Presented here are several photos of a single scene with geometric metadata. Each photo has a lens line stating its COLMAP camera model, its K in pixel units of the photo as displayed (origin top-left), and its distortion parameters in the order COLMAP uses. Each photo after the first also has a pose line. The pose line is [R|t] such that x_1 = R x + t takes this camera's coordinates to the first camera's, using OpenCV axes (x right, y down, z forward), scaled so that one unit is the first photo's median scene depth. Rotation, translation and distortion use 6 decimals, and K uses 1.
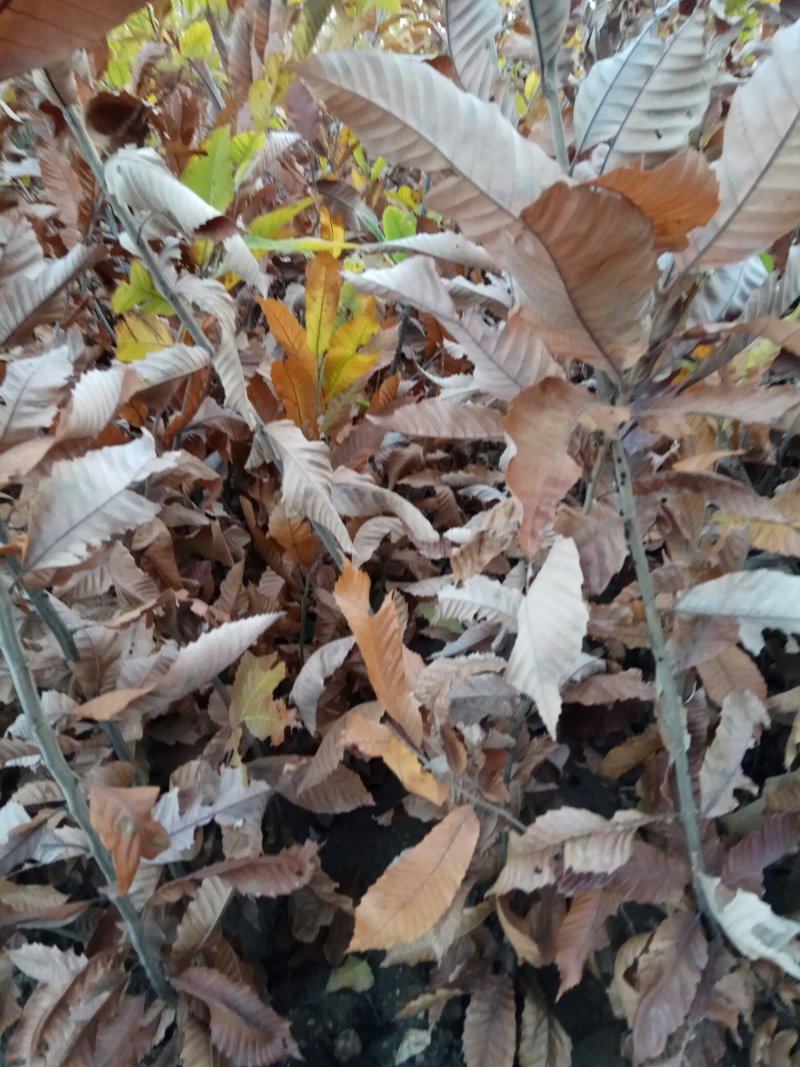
lens RADIAL K [[851.8, 0, 397.8], [0, 851.8, 504.0], [0, 0, 1]] dist [0.113804, -0.210586]
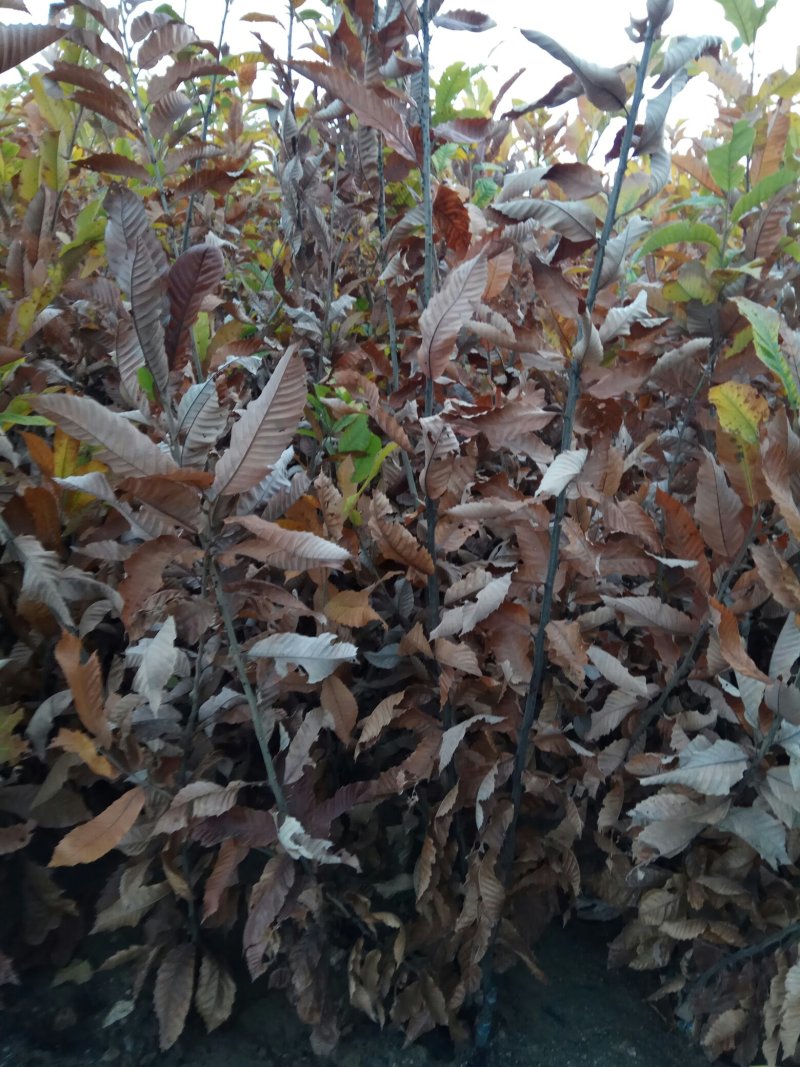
lens RADIAL K [[867.2, 0, 427.5], [0, 867.2, 498.4], [0, 0, 1]] dist [0.028560, -0.056690]
pose [[0.963929, 0.038801, 0.263318, 0.114822], [-0.014080, 0.995365, -0.095130, -0.023579], [-0.265788, 0.087991, 0.960007, -0.546162]]
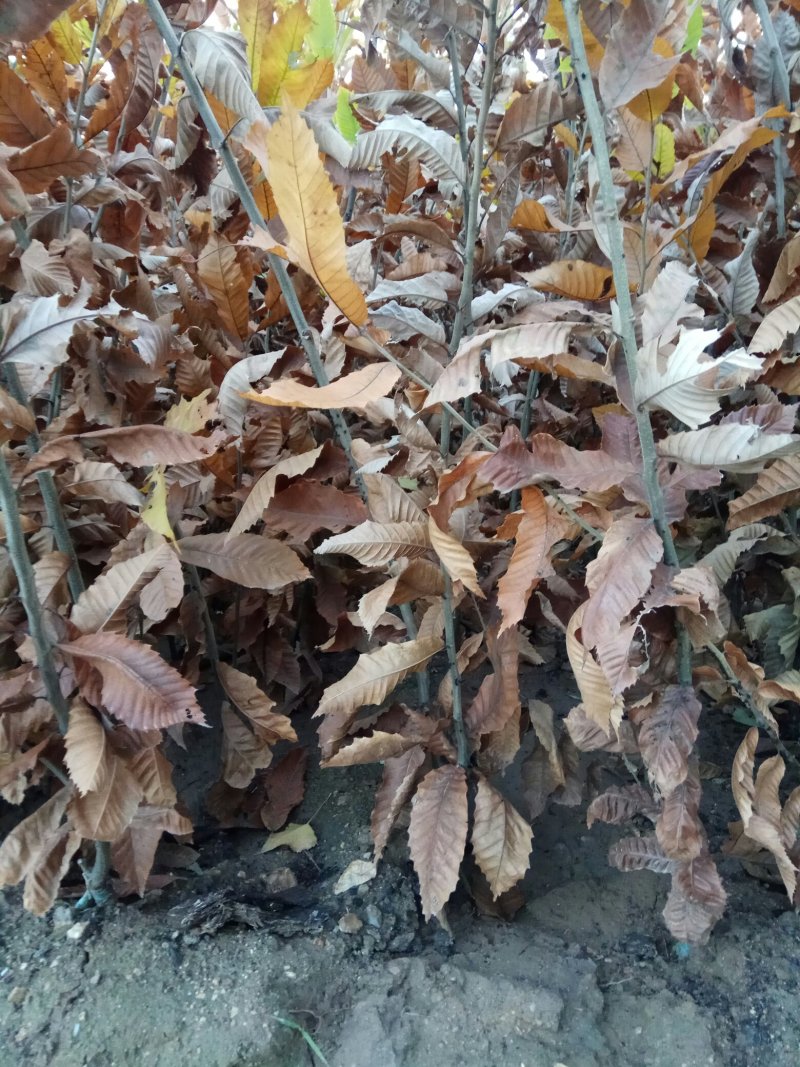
lens RADIAL K [[851.8, 0, 397.8], [0, 851.8, 504.0], [0, 0, 1]] dist [0.113804, -0.210586]
pose [[0.999690, -0.004842, 0.024408, 0.051514], [0.008360, 0.989224, -0.146172, 0.483996], [-0.023438, 0.146330, 0.988958, 0.097680]]
